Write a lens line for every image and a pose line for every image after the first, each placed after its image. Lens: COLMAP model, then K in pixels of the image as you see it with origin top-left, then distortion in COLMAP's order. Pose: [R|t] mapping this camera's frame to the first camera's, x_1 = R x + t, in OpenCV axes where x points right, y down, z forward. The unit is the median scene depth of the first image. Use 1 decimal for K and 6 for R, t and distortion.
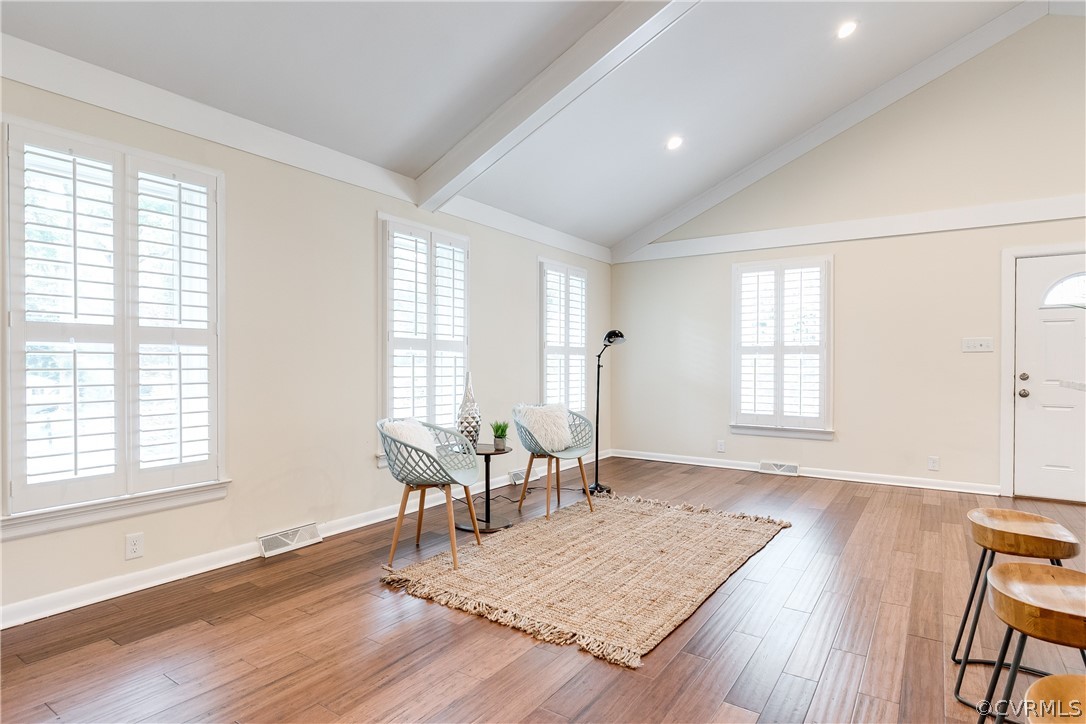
lens RADIAL K [[589.8, 0, 540.5], [0, 589.8, 366.4], [0, 0, 1]] dist [0.005926, 0.000029]
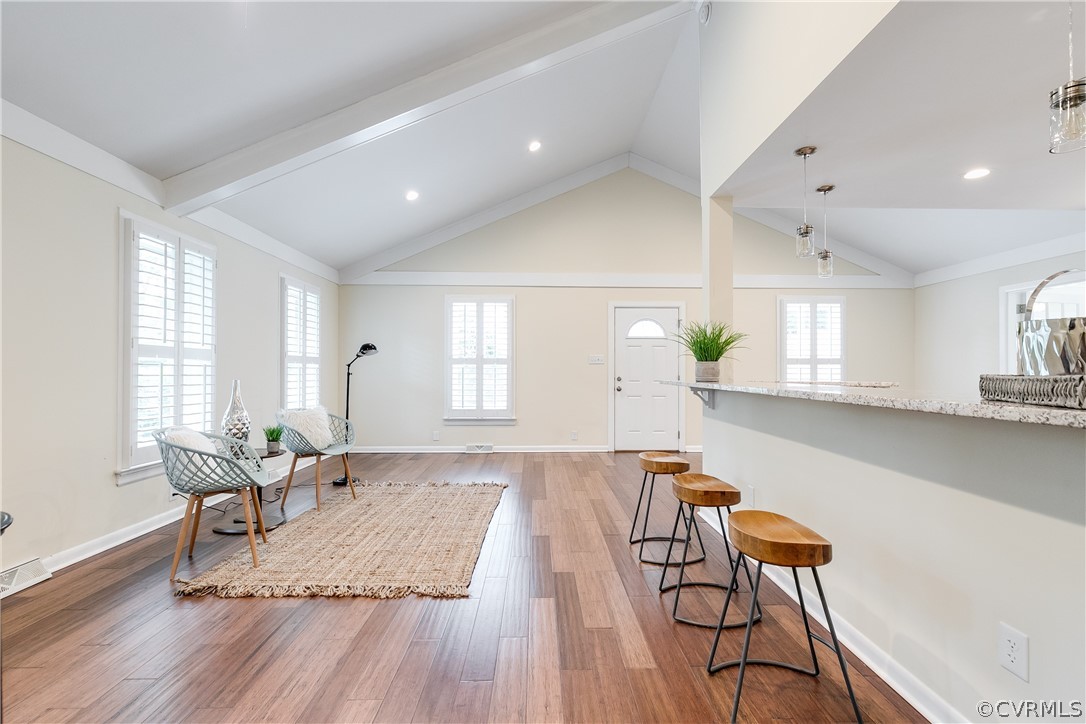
lens RADIAL K [[492.6, 0, 551.2], [0, 492.6, 364.1], [0, 0, 1]] dist [0.003014, -0.000175]
pose [[0.812003, 0.005580, 0.583626, -0.170264], [0.006592, 0.999803, -0.018731, 0.001408], [-0.583616, 0.019057, 0.811806, -0.020695]]
